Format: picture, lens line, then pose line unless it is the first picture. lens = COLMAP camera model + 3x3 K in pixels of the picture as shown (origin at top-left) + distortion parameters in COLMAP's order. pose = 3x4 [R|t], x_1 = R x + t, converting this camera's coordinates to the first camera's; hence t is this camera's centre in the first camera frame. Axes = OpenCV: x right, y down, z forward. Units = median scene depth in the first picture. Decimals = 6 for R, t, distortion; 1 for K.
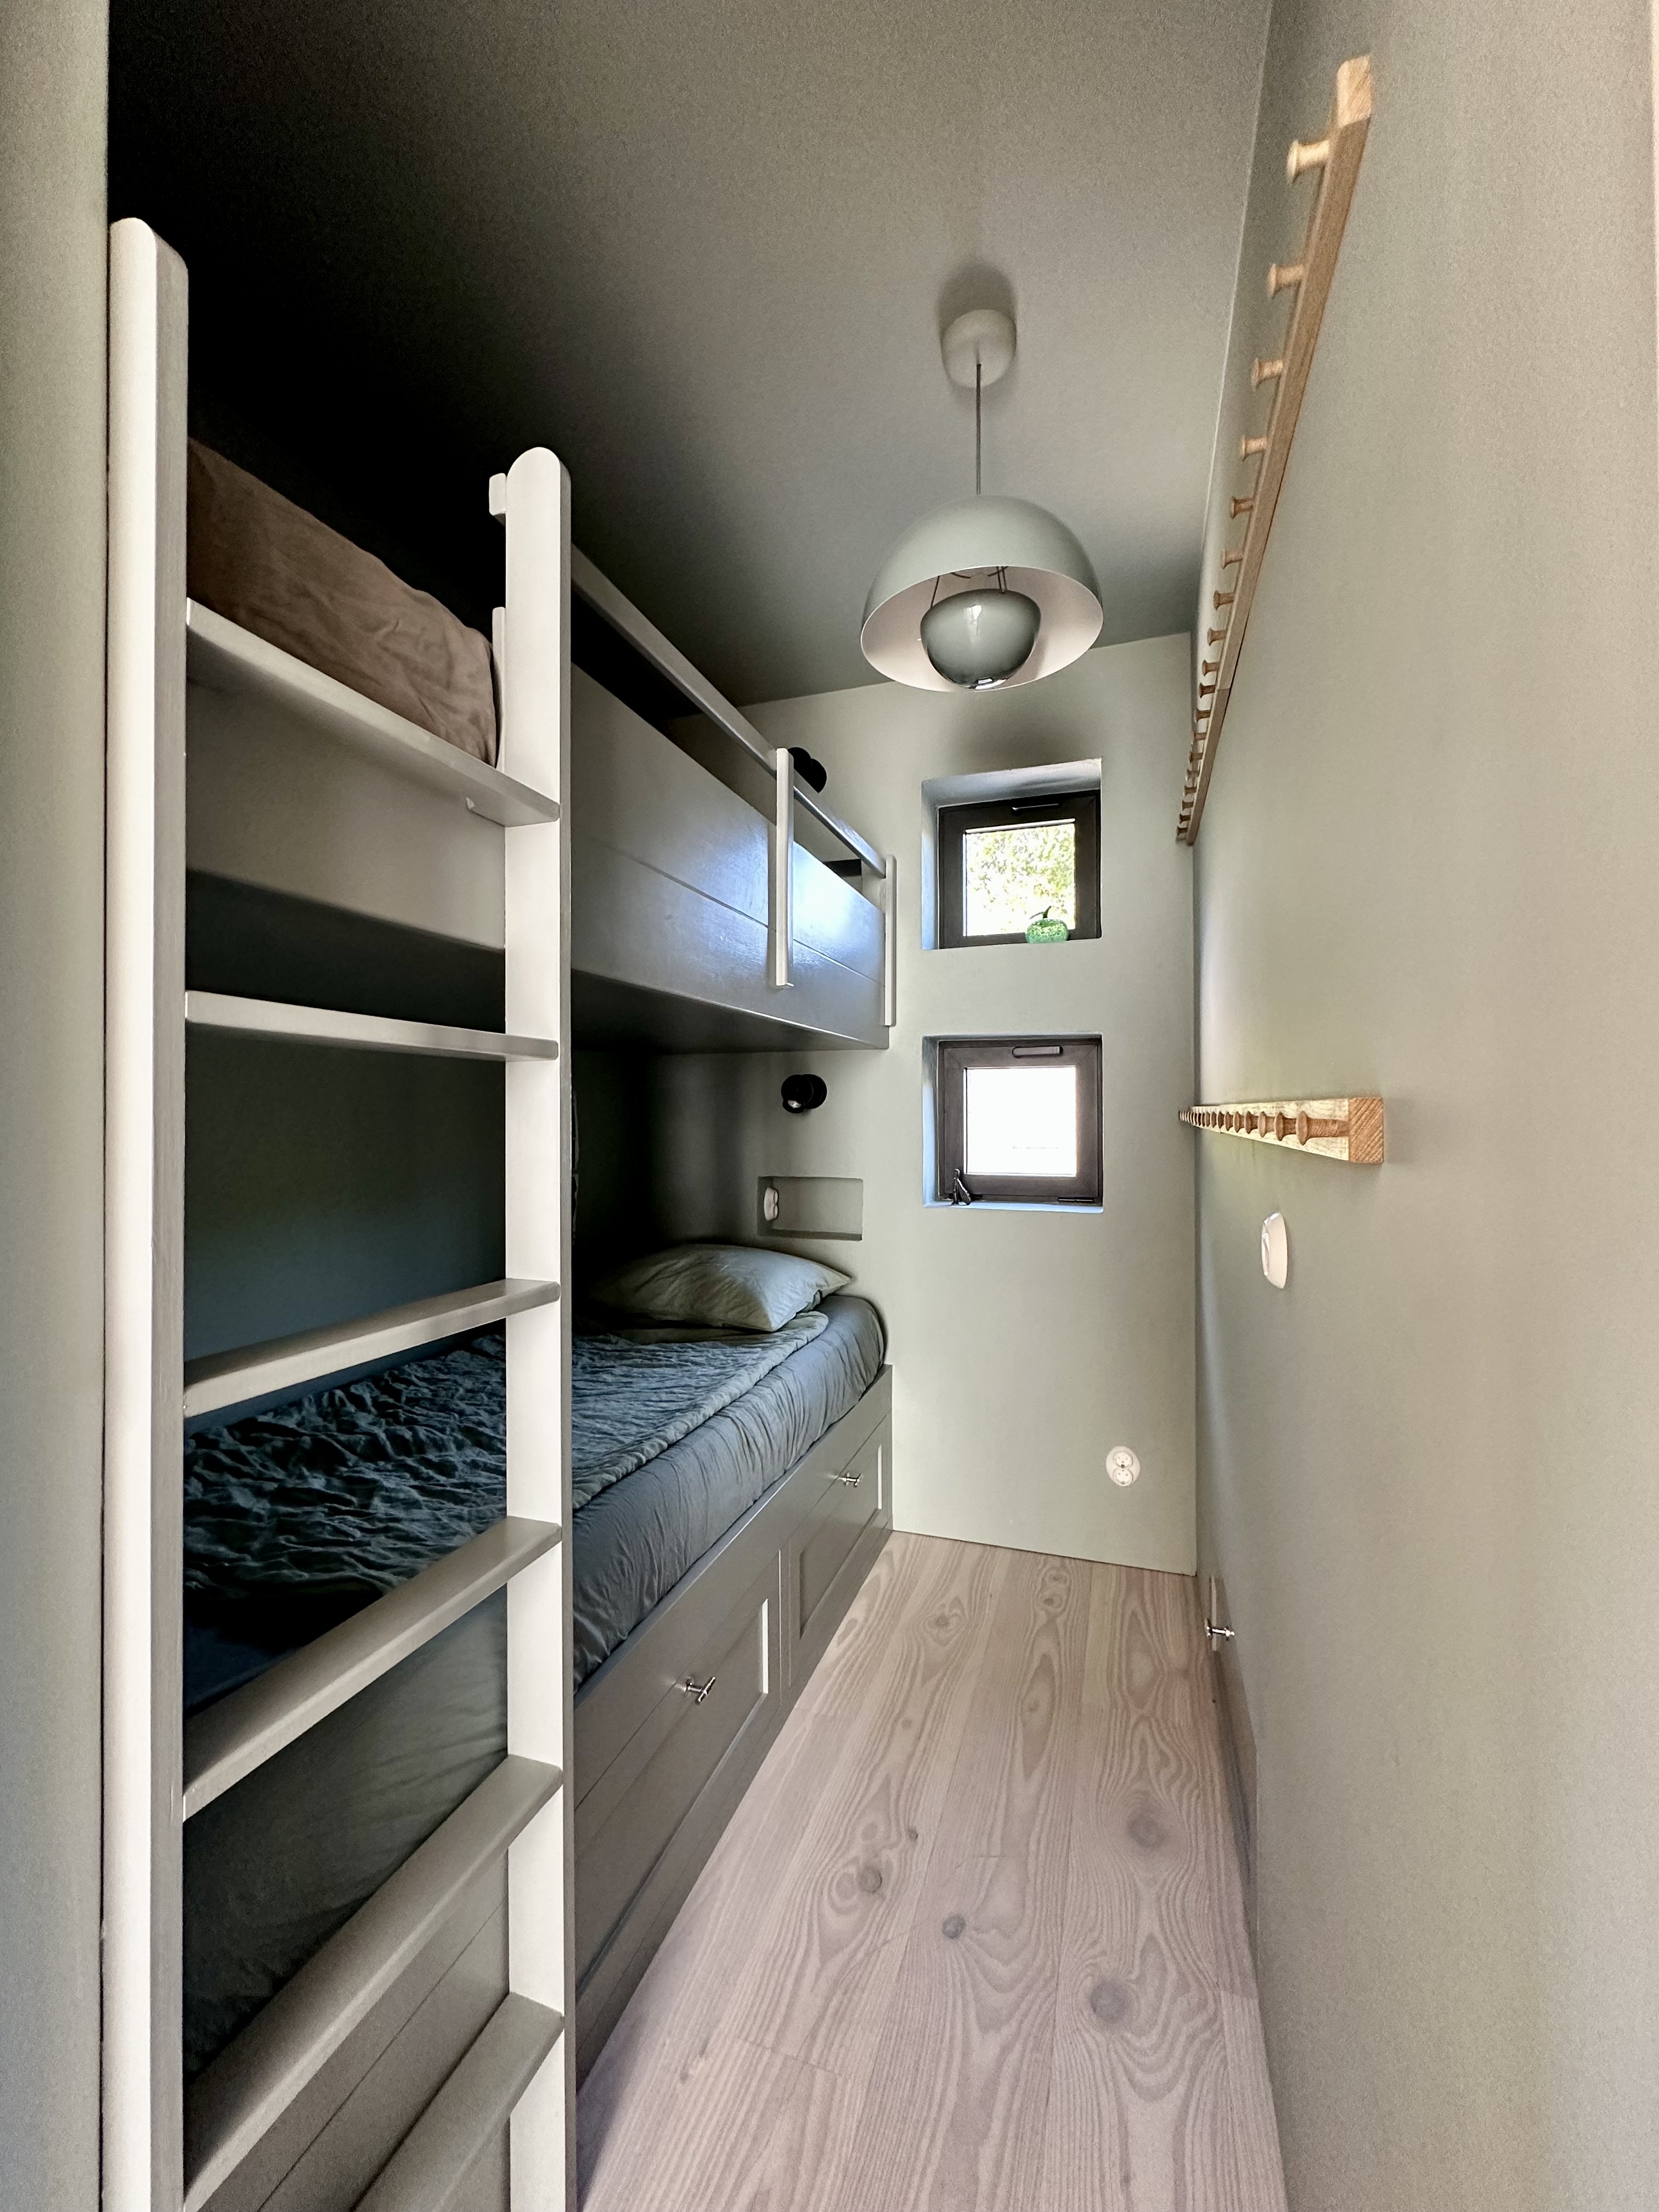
lens RADIAL K [[890.3, 0, 835.6], [0, 890.3, 1108.7], [0, 0, 1]] dist [0.005953, -0.000310]
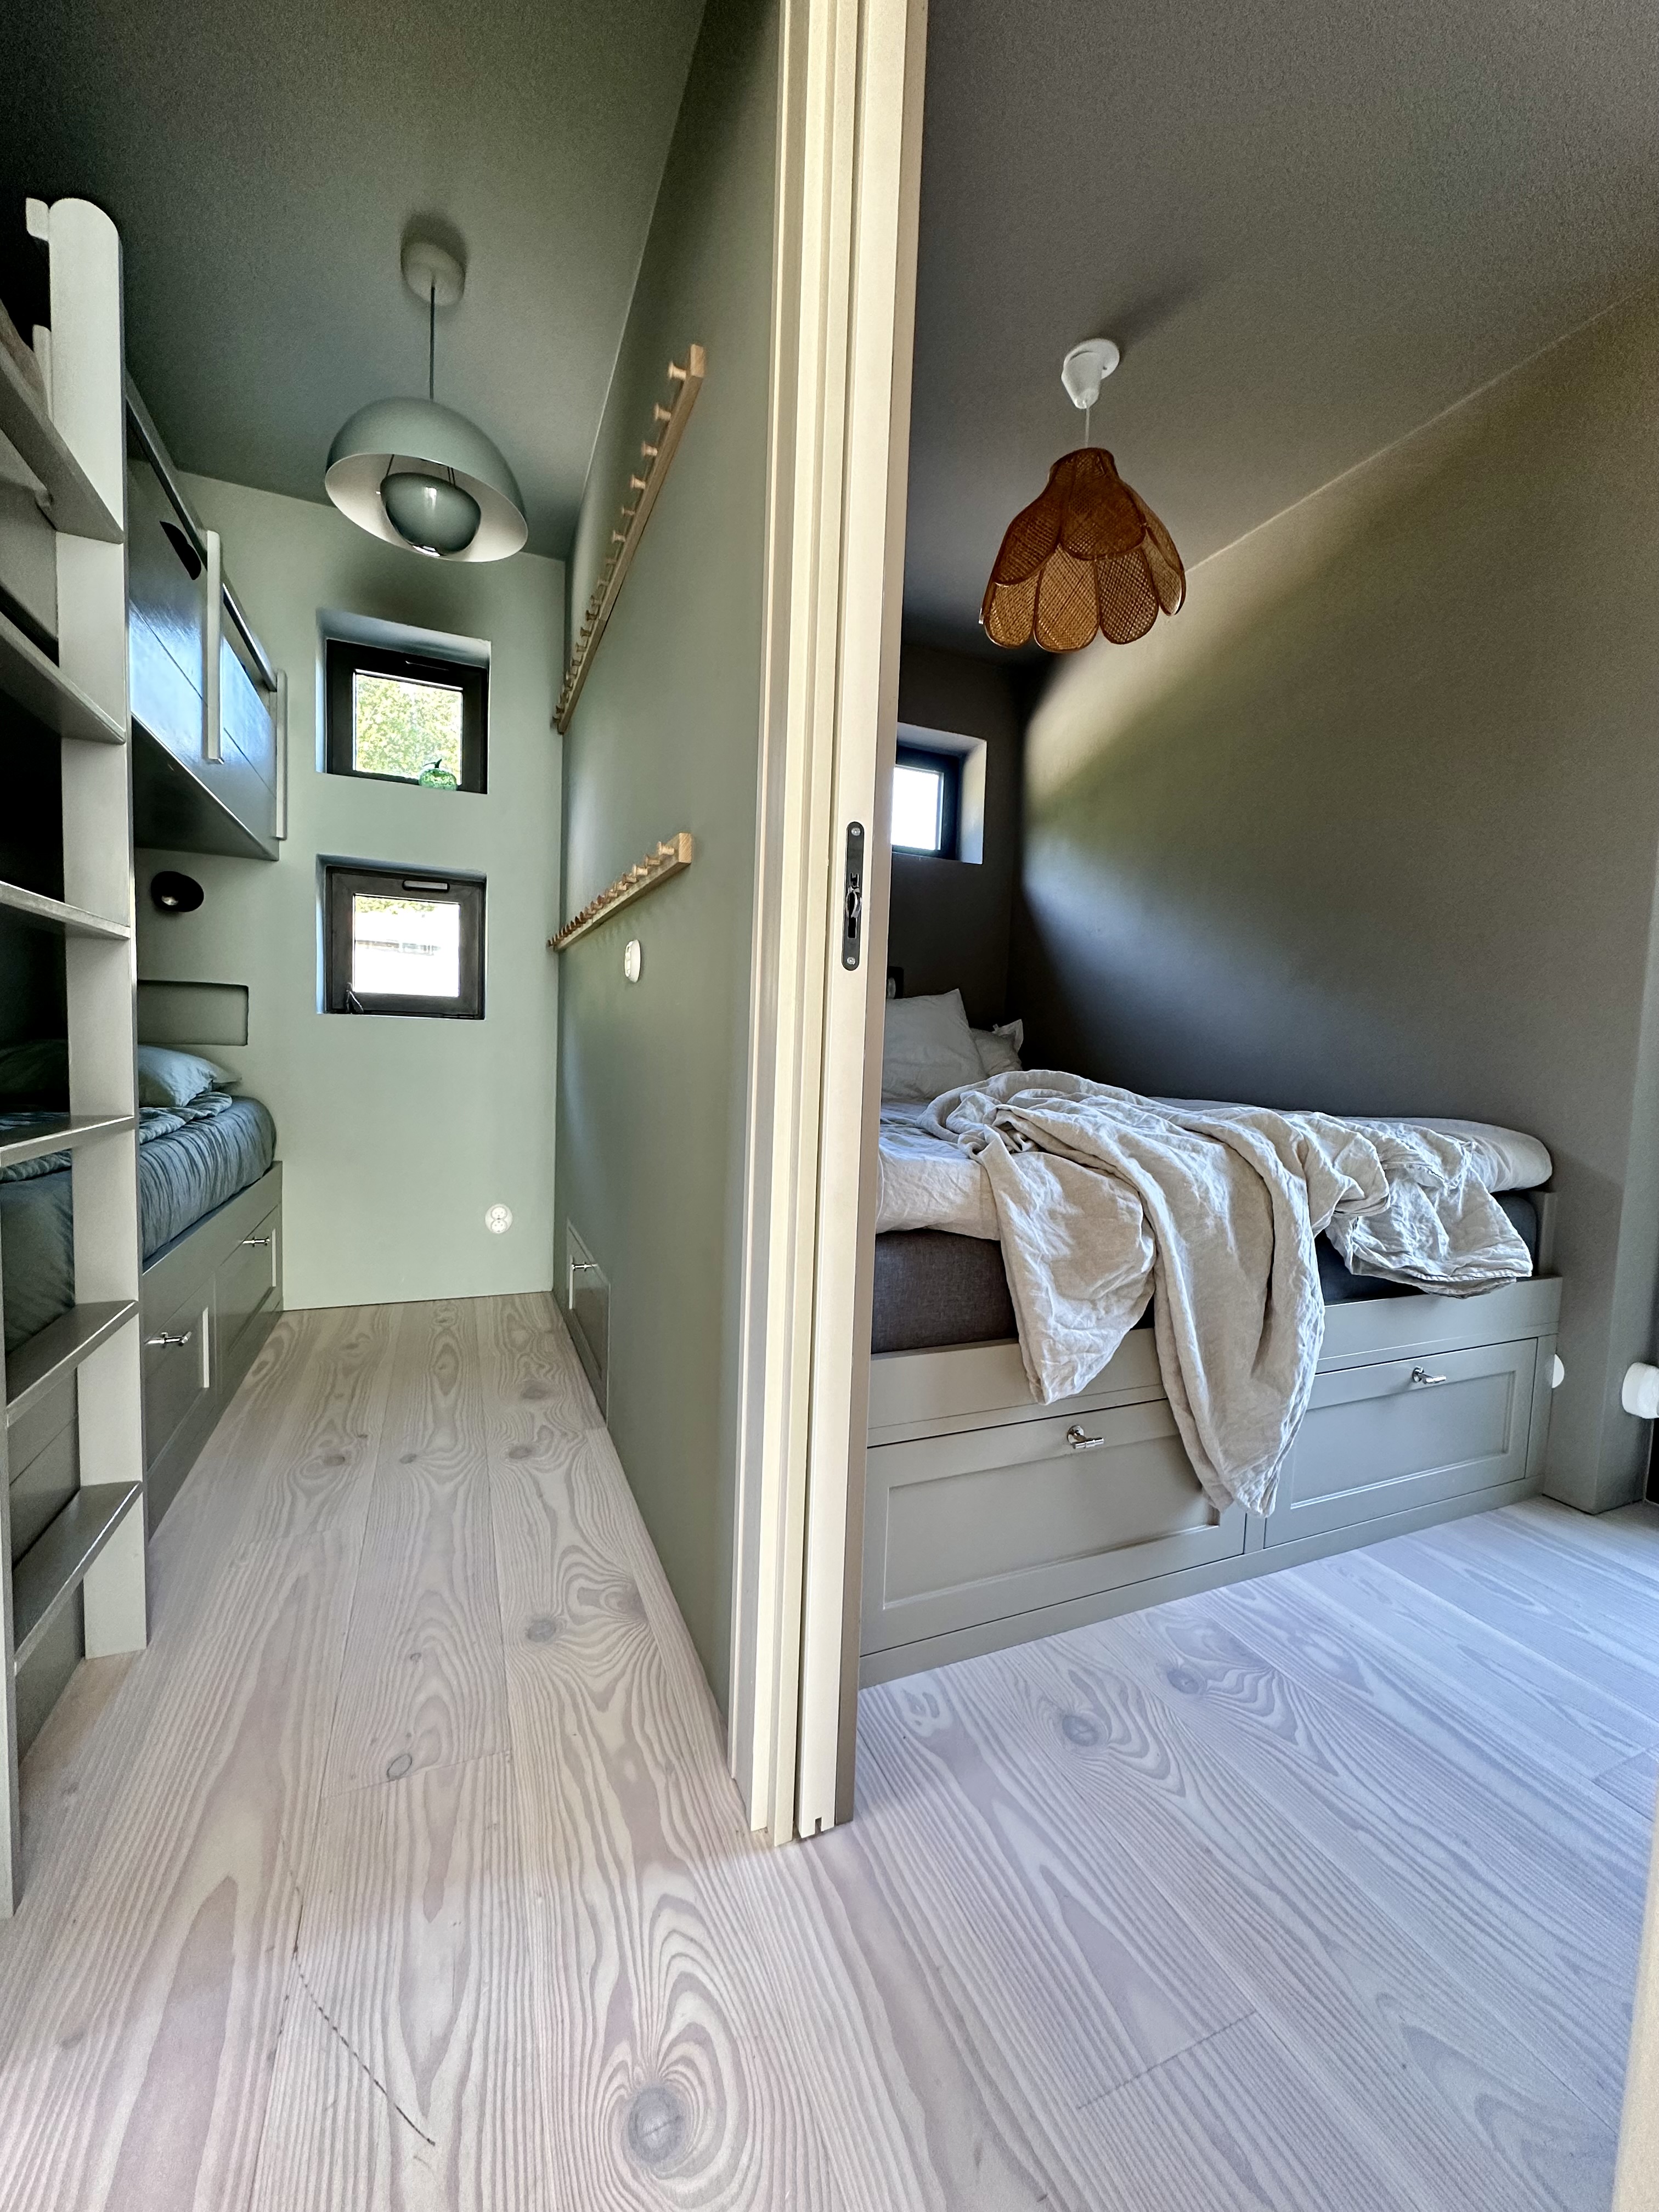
lens RADIAL K [[878.4, 0, 829.5], [0, 878.4, 1106.0], [0, 0, 1]] dist [0.000902, 0.000104]
pose [[0.747843, -0.015156, 0.663703, -0.177650], [-0.044768, 0.996312, 0.073194, 0.139668], [-0.662365, -0.084451, 0.744406, -0.270101]]
